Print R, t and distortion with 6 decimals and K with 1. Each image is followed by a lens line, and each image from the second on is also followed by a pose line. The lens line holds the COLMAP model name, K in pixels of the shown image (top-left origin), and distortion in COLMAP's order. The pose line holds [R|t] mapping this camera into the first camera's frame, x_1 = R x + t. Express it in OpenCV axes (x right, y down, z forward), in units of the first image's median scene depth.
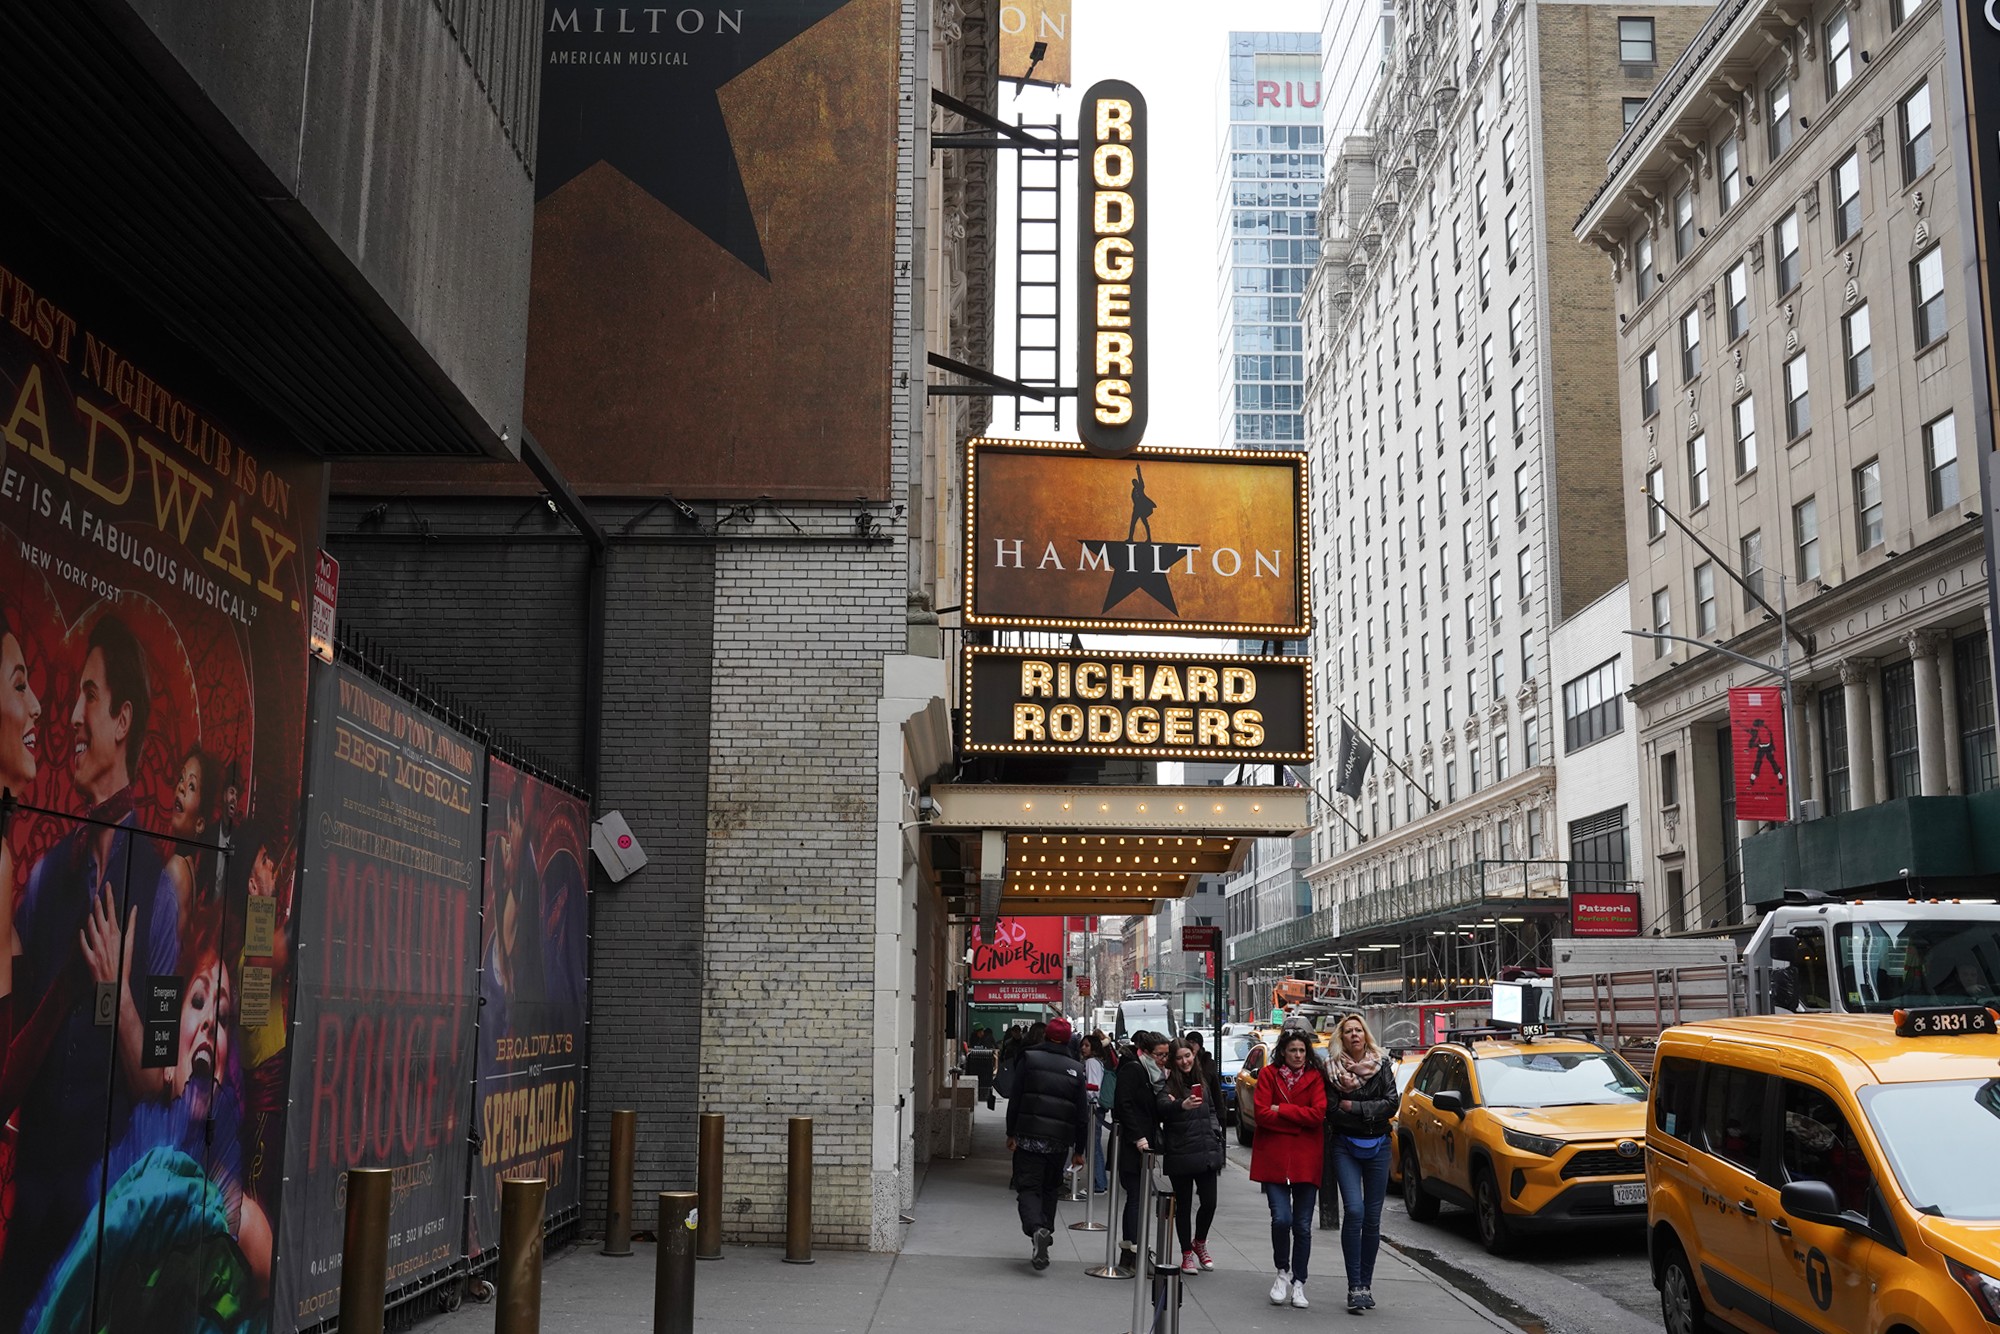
lens RADIAL K [[1994.6, 0, 1000.0], [0, 1994.6, 667.0], [0, 0, 1]] dist [0.006288, 0.007585]
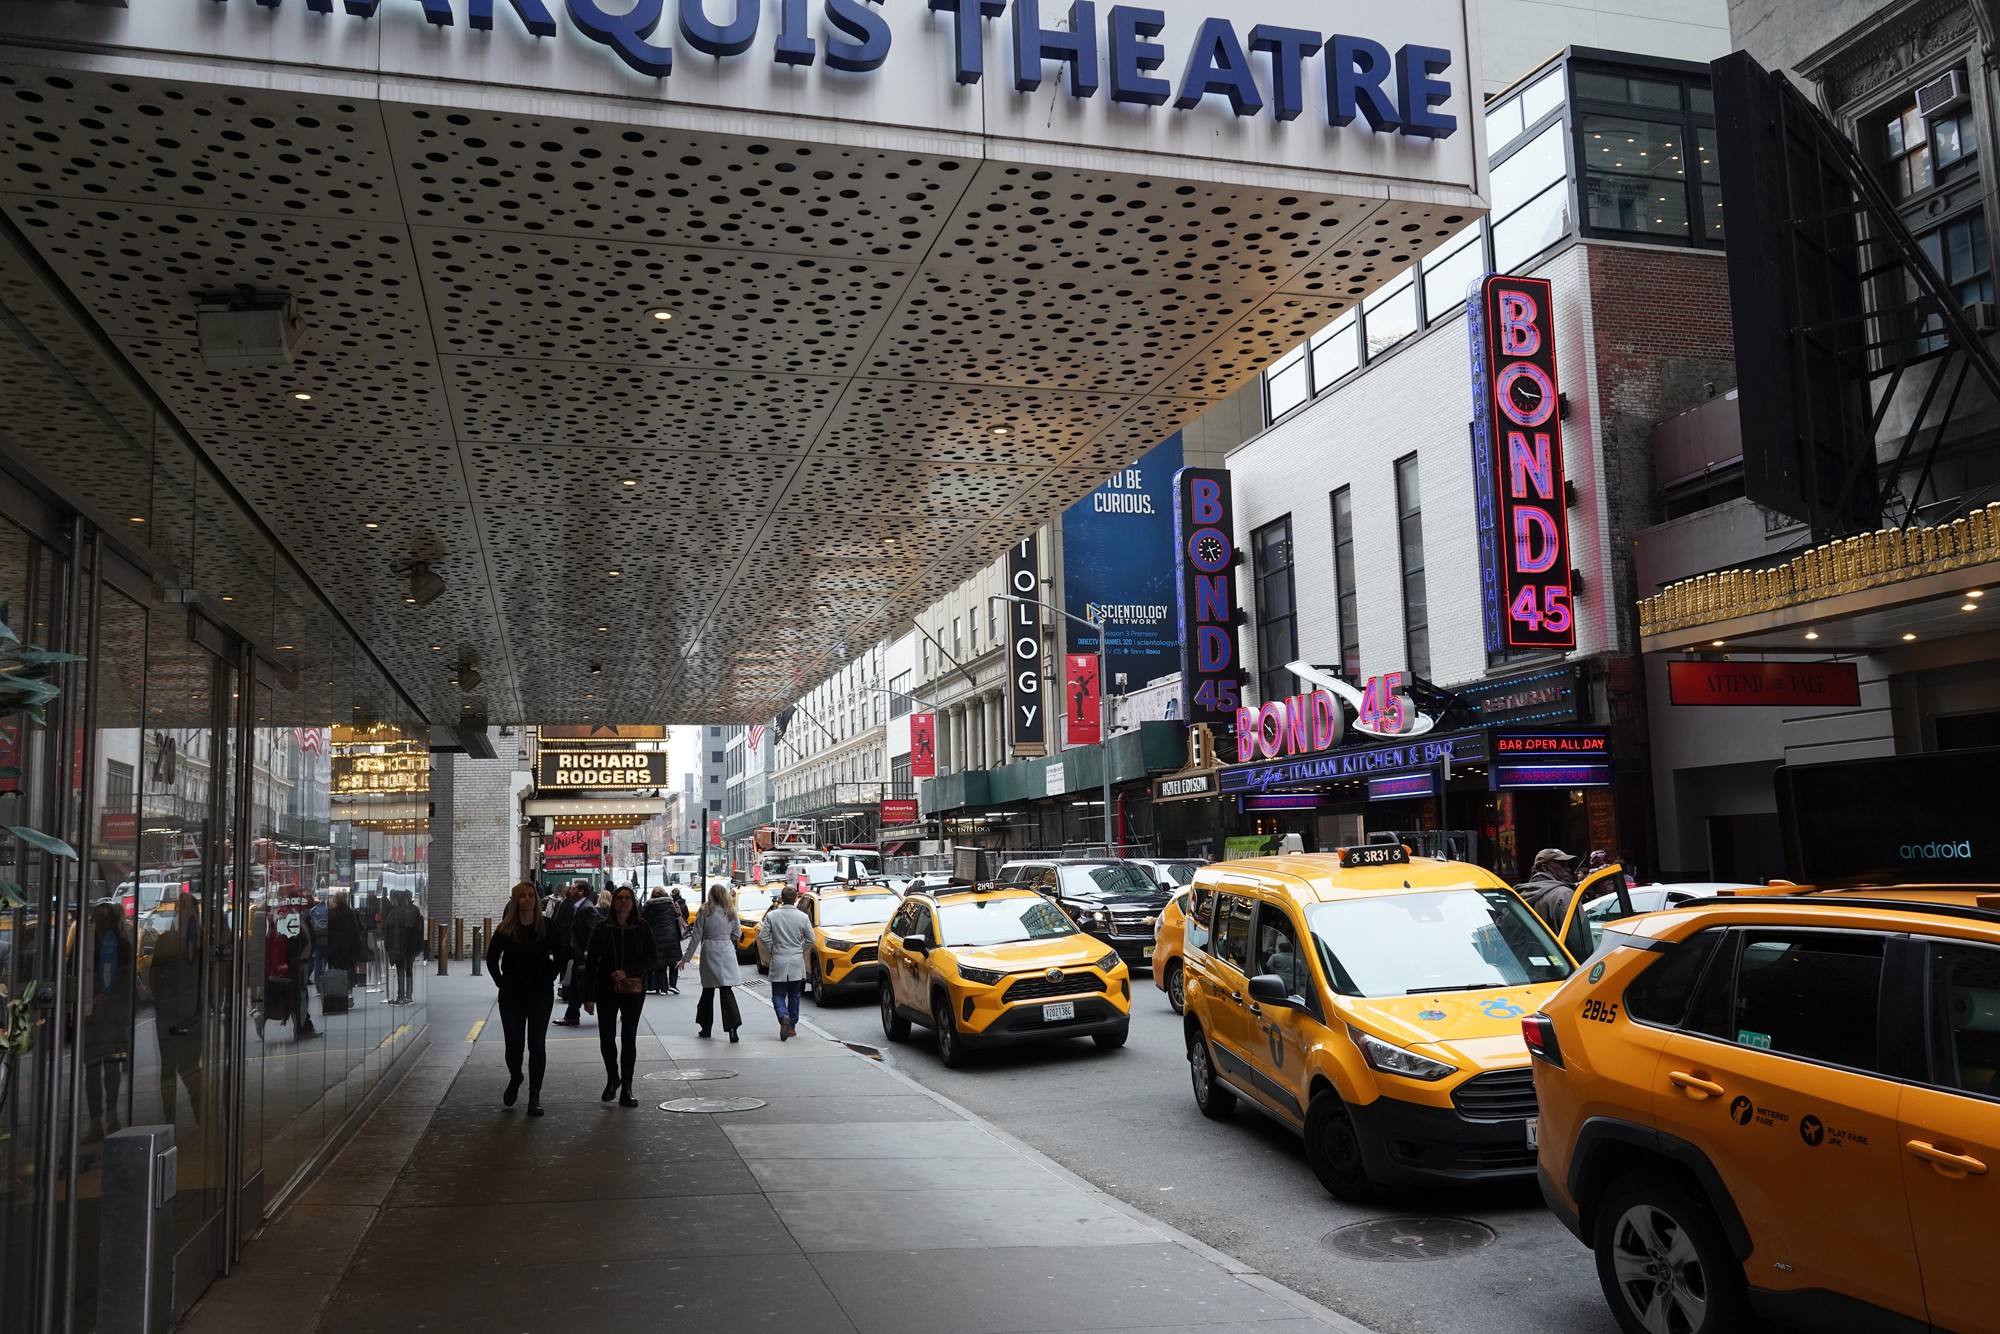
lens RADIAL K [[1586.2, 0, 996.5], [0, 1586.2, 673.4], [0, 0, 1]] dist [-0.017293, 0.020393]
pose [[0.965523, -0.006411, 0.260239, 0.015271], [-0.007358, 0.998625, 0.051898, -0.143035], [-0.260214, -0.052024, 0.964149, -0.770857]]
